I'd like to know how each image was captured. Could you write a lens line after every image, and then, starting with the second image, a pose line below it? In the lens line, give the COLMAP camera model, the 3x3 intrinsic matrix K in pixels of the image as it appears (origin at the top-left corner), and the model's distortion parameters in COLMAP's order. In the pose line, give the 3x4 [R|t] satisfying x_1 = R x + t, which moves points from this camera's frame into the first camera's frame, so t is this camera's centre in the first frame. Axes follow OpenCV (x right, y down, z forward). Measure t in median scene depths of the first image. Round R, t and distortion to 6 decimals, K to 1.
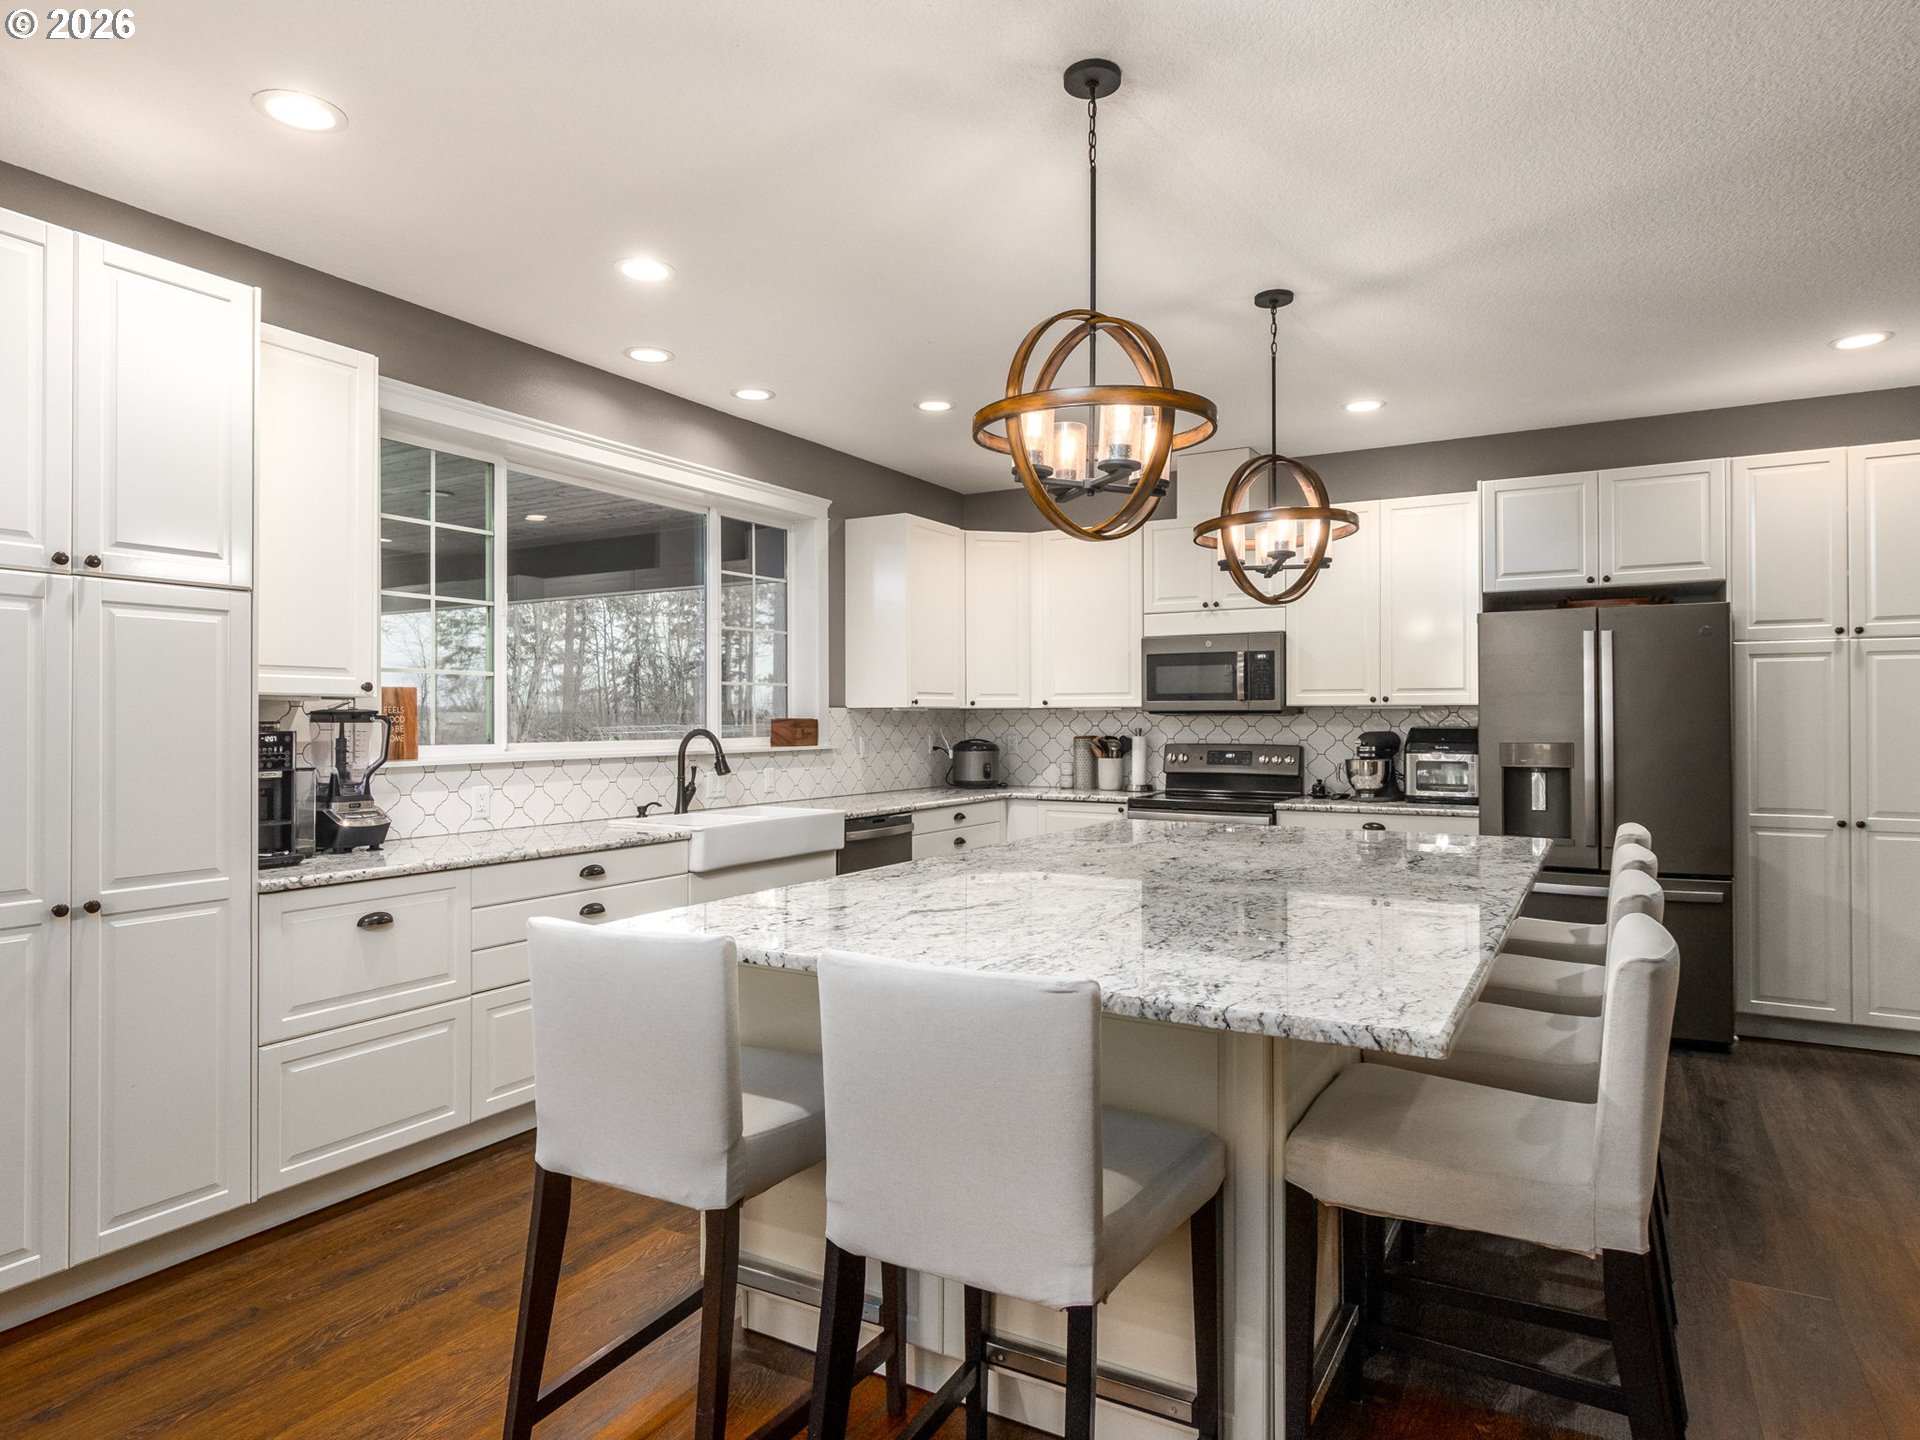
lens RADIAL K [[1102.6, 0, 955.8], [0, 1102.6, 711.8], [0, 0, 1]] dist [0.031011, -0.000132]
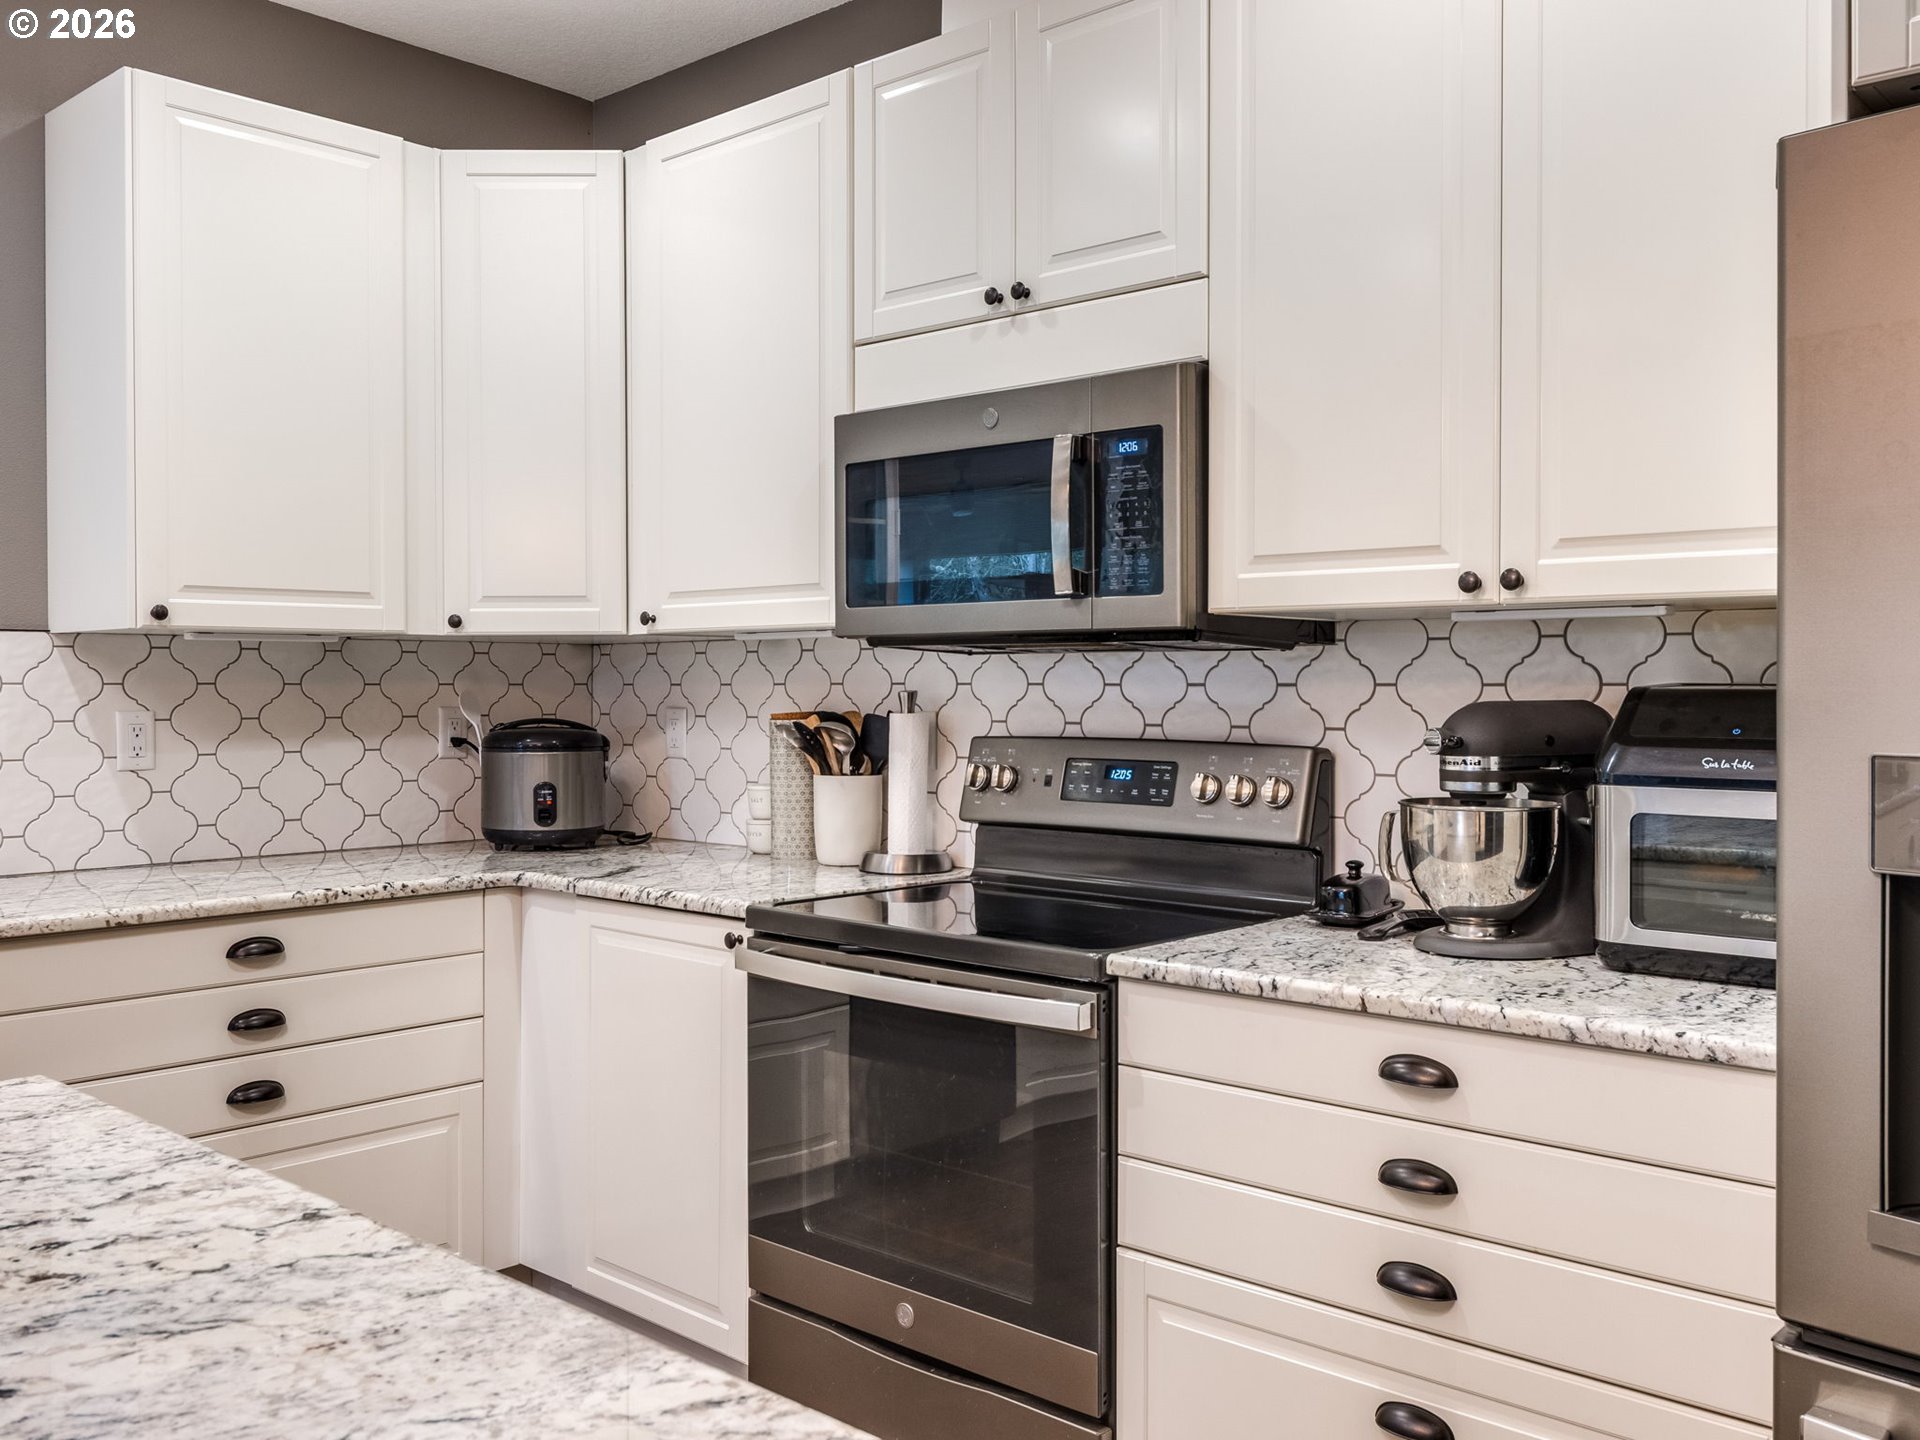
lens RADIAL K [[1635.6, 0, 957.8], [0, 1635.6, 701.2], [0, 0, 1]] dist [-0.012295, 0.021851]
pose [[0.978117, 0.002926, -0.208034, 0.322757], [0.001079, 0.999816, 0.019136, 0.009495], [0.208052, -0.018941, 0.977934, 0.558670]]
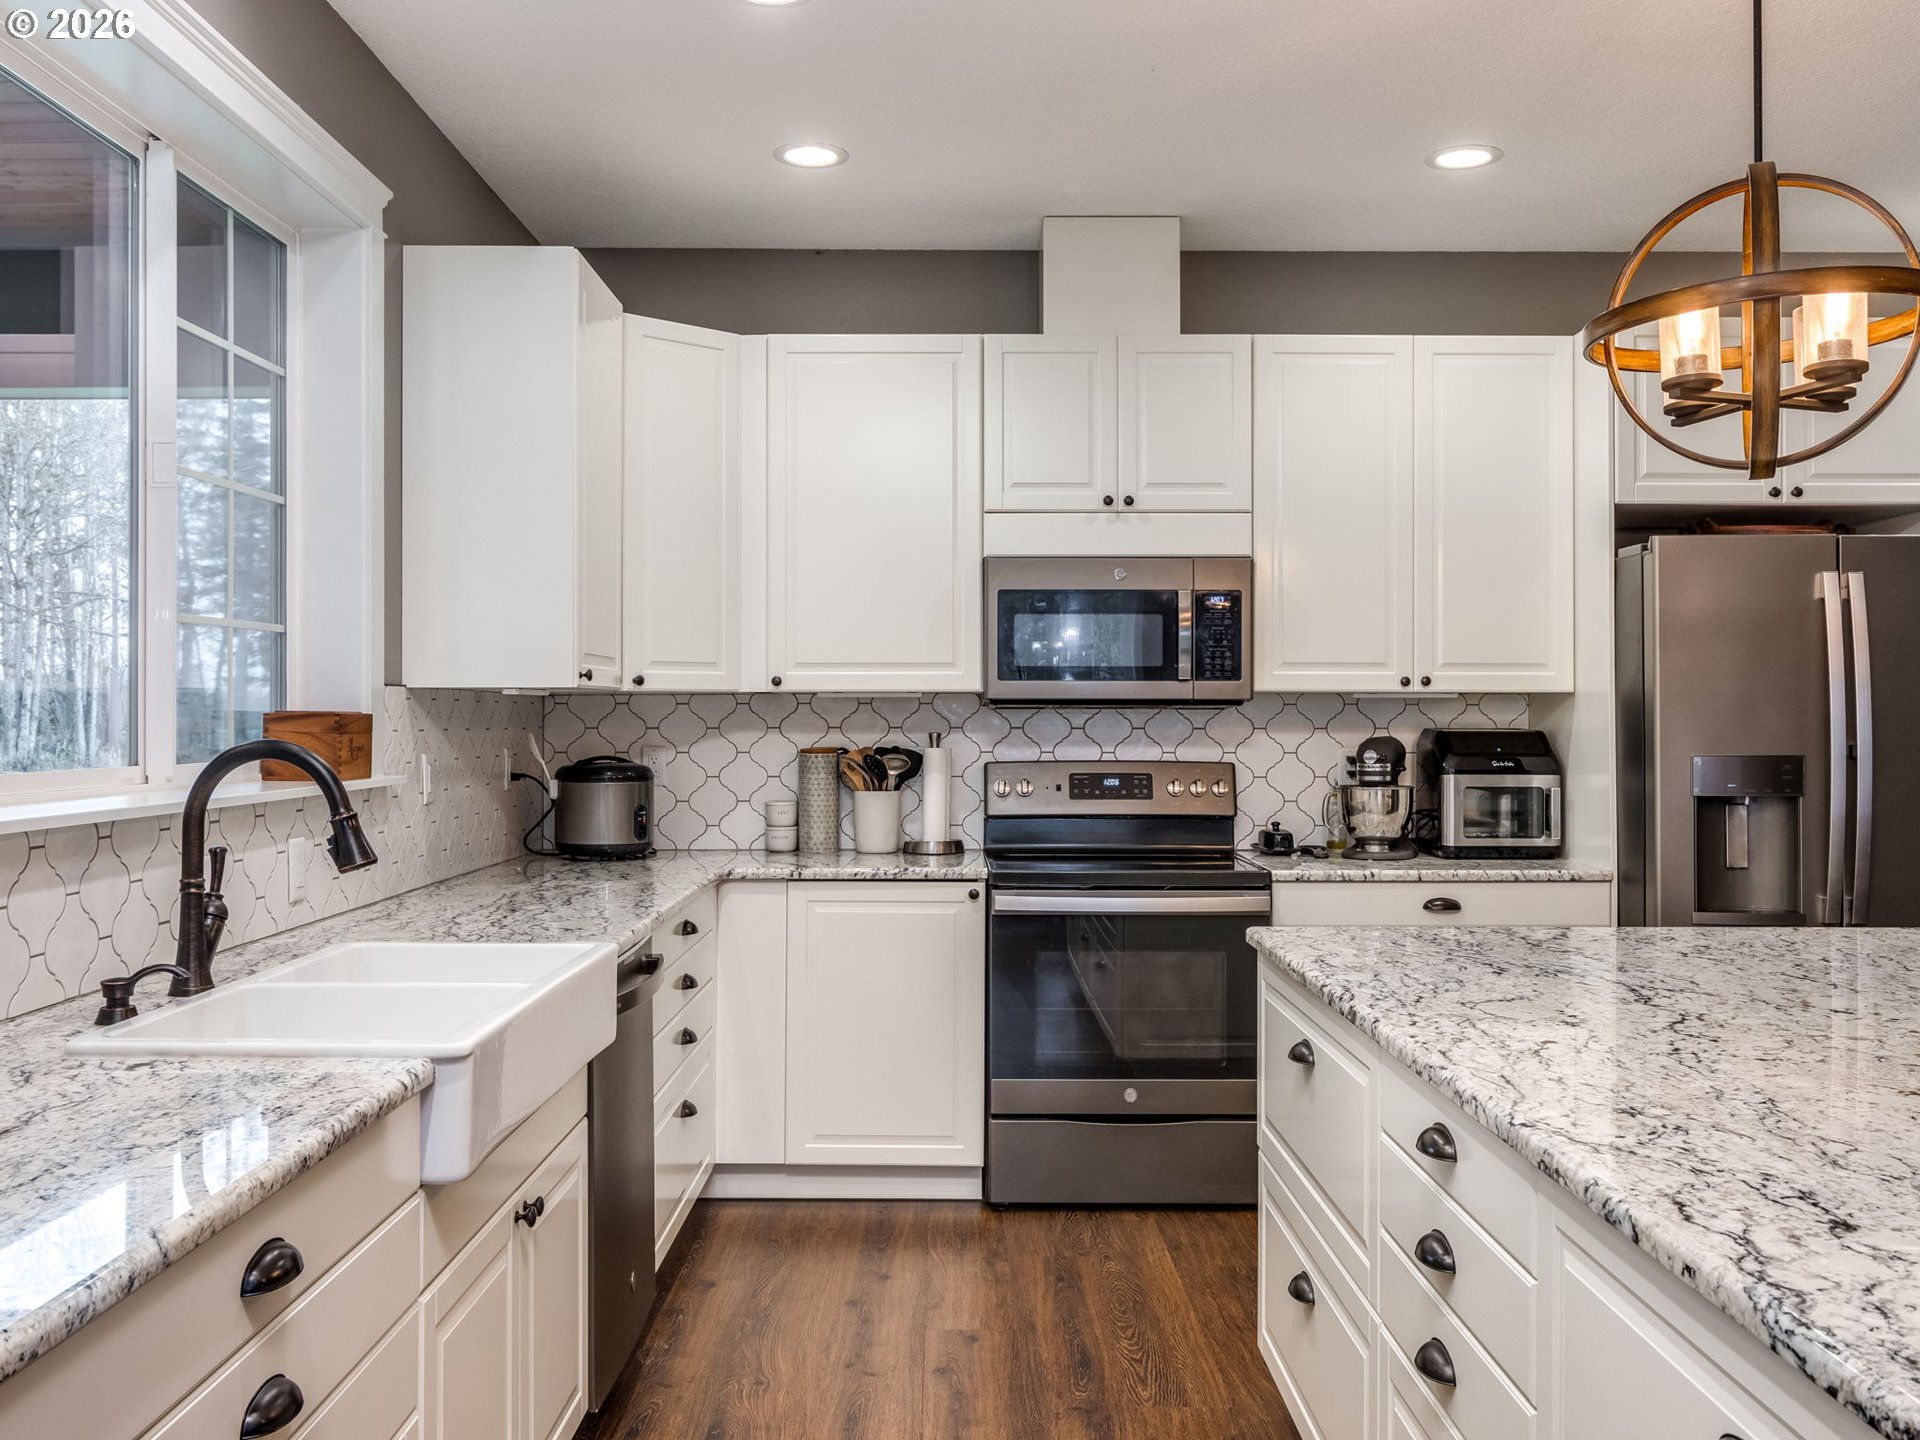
lens RADIAL K [[1635.6, 0, 913.9], [0, 1635.6, 715.5], [0, 0, 1]] dist [-0.012295, 0.021851]
pose [[0.871885, 0.002347, 0.489705, -0.248276], [-0.005213, 0.999976, 0.004489, 0.003828], [-0.489683, -0.006467, 0.871877, 0.369714]]
